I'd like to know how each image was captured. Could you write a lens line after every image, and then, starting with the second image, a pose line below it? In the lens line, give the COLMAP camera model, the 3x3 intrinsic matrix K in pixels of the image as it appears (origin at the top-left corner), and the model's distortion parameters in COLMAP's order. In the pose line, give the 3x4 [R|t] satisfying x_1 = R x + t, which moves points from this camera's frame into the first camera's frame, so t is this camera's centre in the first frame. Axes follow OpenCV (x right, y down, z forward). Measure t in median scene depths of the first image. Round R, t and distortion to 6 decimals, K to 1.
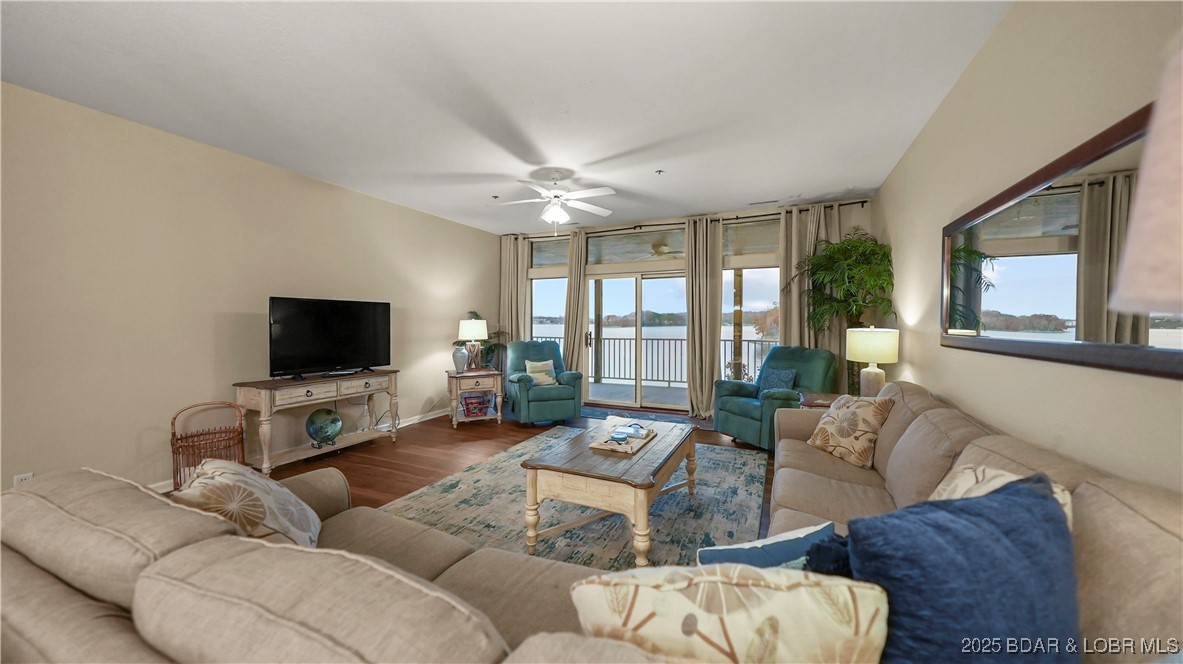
lens RADIAL K [[413.5, 0, 594.0], [0, 413.5, 328.4], [0, 0, 1]] dist [0.006563, 0.000347]
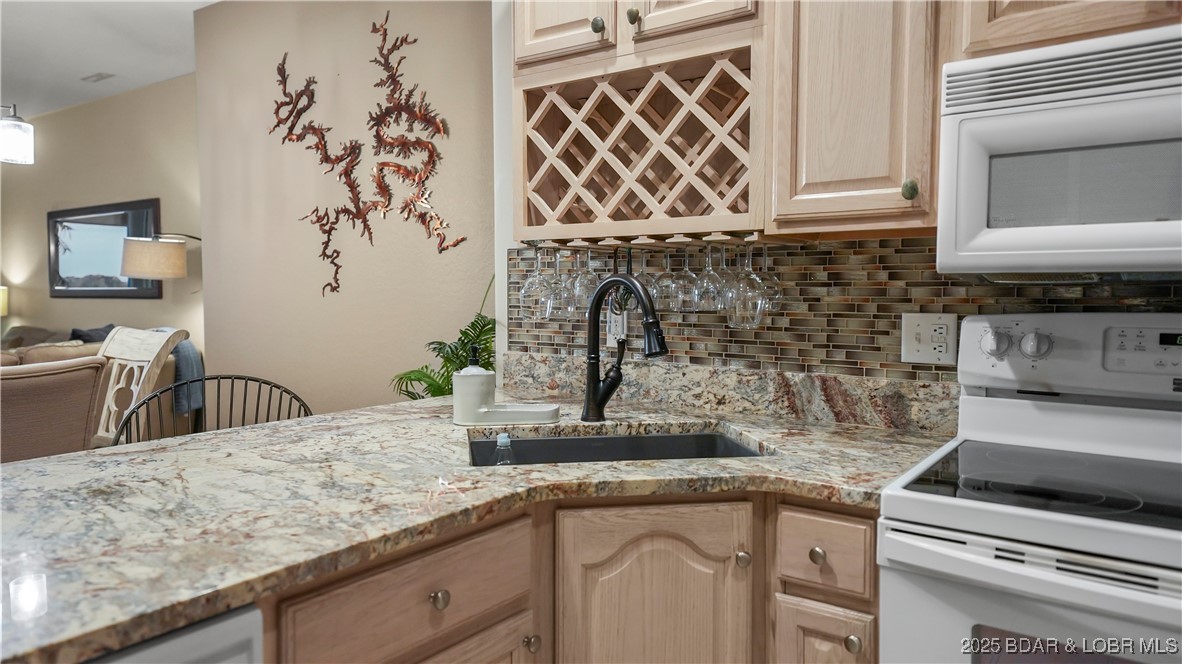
lens RADIAL K [[784.9, 0, 593.7], [0, 784.9, 326.4], [0, 0, 1]] dist [0.036589, 0.001229]
pose [[0.194172, -0.047044, 0.979839, -1.100358], [0.013888, 0.998881, 0.045206, 0.032871], [-0.980869, 0.004830, 0.194608, -1.001633]]
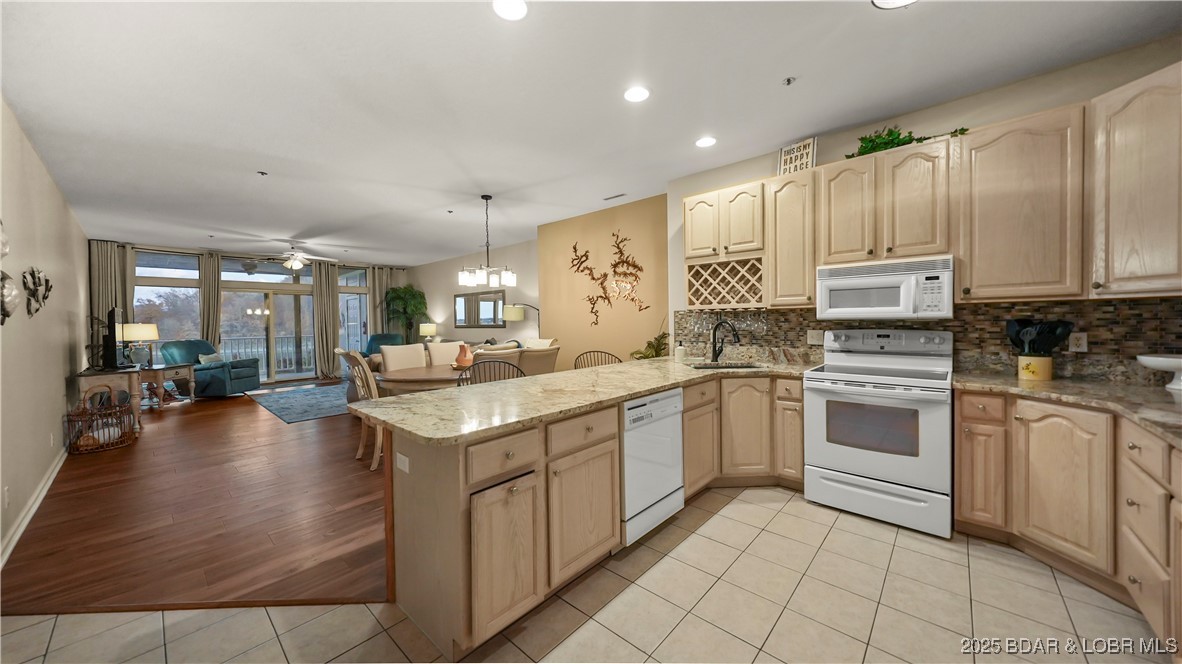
lens RADIAL K [[402.6, 0, 593.4], [0, 402.6, 328.7], [0, 0, 1]] dist [0.004959, 0.001453]
pose [[0.298590, -0.025260, 0.954047, -1.614659], [0.028480, 0.999440, 0.017548, 0.015972], [-0.953956, 0.021932, 0.299142, -0.901809]]
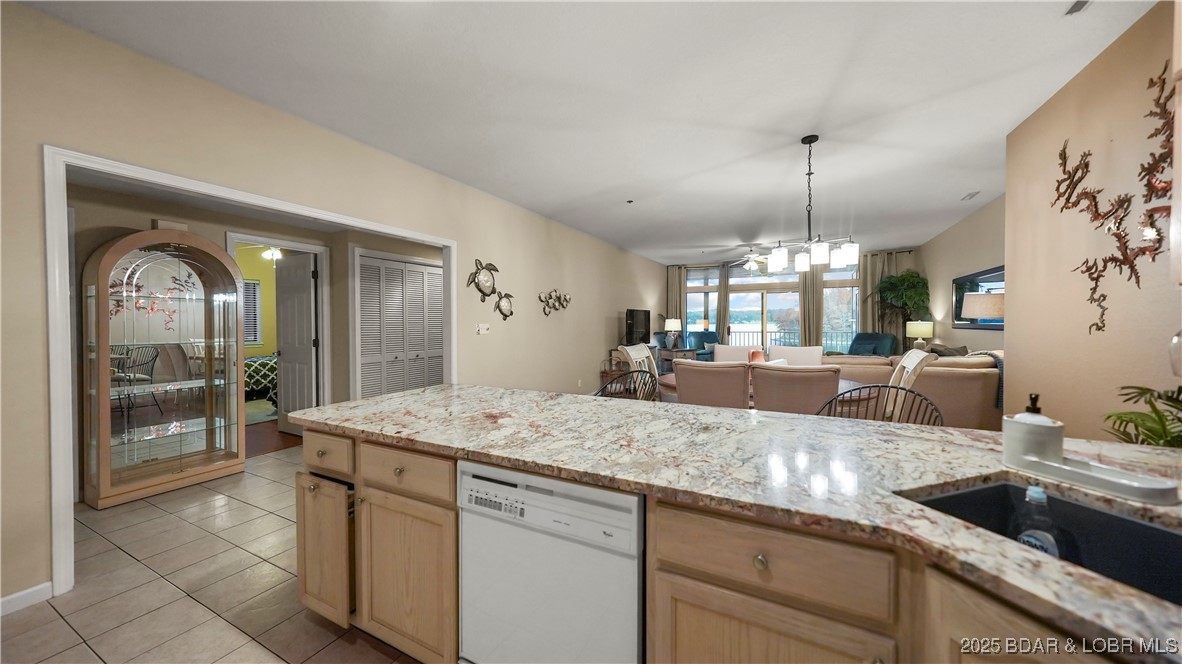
lens RADIAL K [[402.6, 0, 593.4], [0, 402.6, 328.7], [0, 0, 1]] dist [0.004959, 0.001453]
pose [[0.998673, -0.006192, -0.051121, -0.871417], [0.006355, 0.999975, 0.003030, 0.019186], [0.051101, -0.003351, 0.998688, -1.125813]]
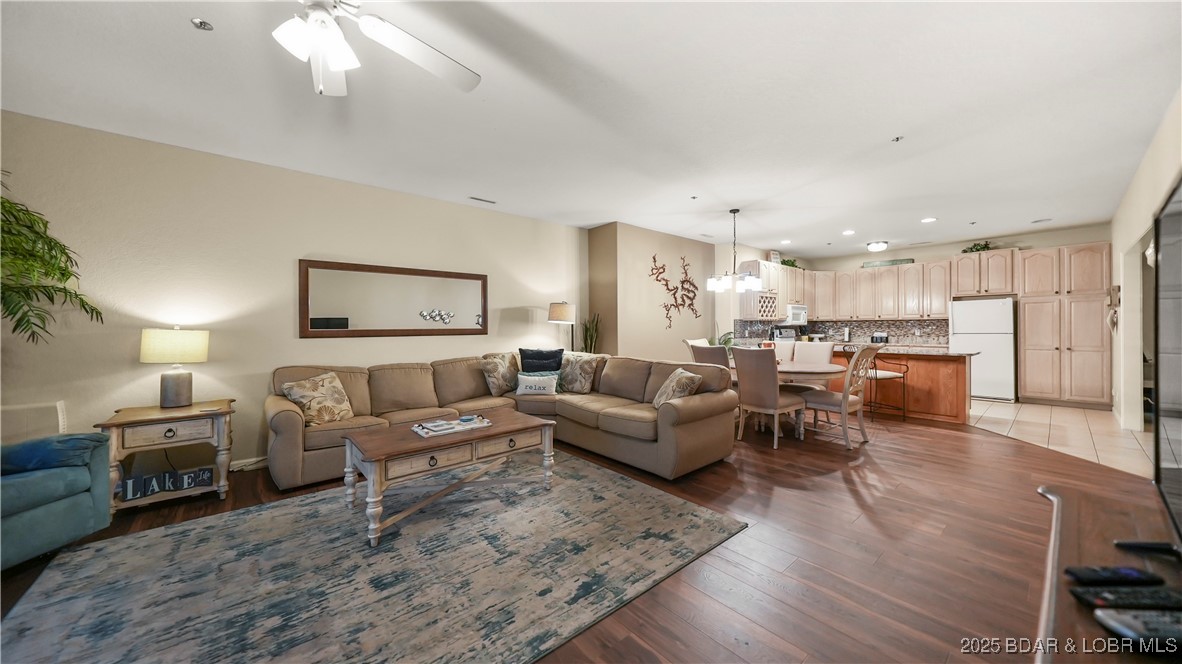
lens RADIAL K [[402.6, 0, 593.4], [0, 402.6, 328.7], [0, 0, 1]] dist [0.004959, 0.001453]
pose [[-0.909693, 0.000600, 0.415280, -0.562314], [0.009284, 0.999778, 0.018892, -0.006751], [-0.415177, 0.021041, -0.909497, 1.438143]]
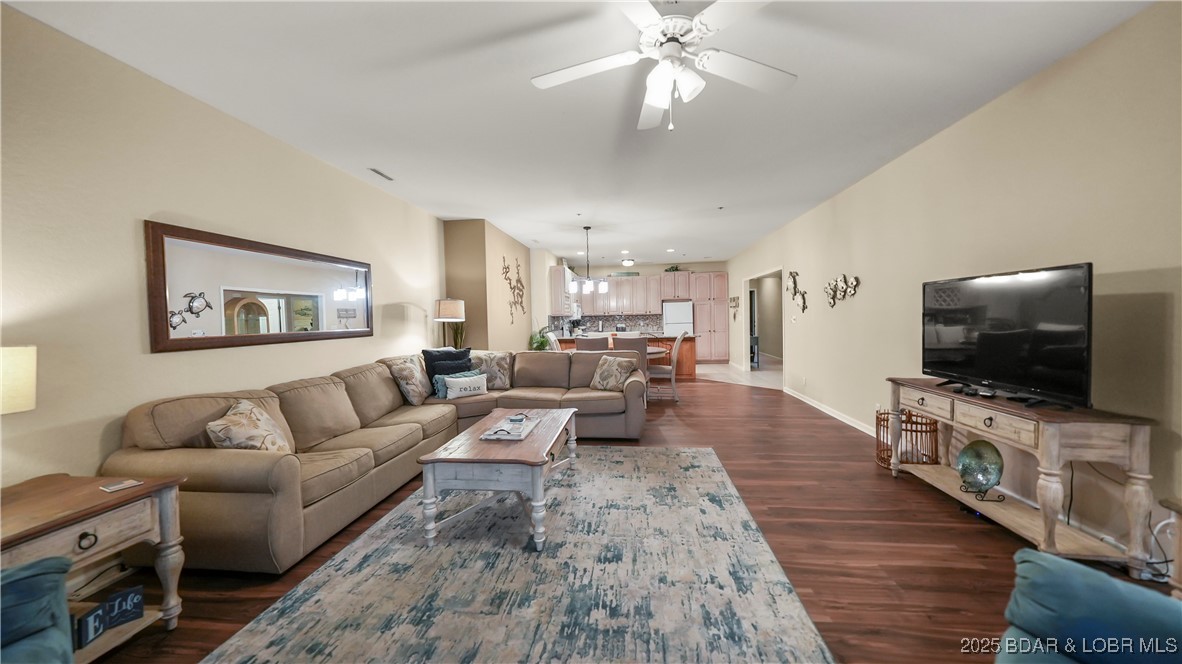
lens RADIAL K [[402.6, 0, 593.4], [0, 402.6, 328.7], [0, 0, 1]] dist [0.004959, 0.001453]
pose [[-0.947556, 0.026624, -0.318479, 0.160835], [0.014328, 0.999061, 0.040889, -0.024117], [0.319268, 0.034182, -0.947048, 1.626959]]
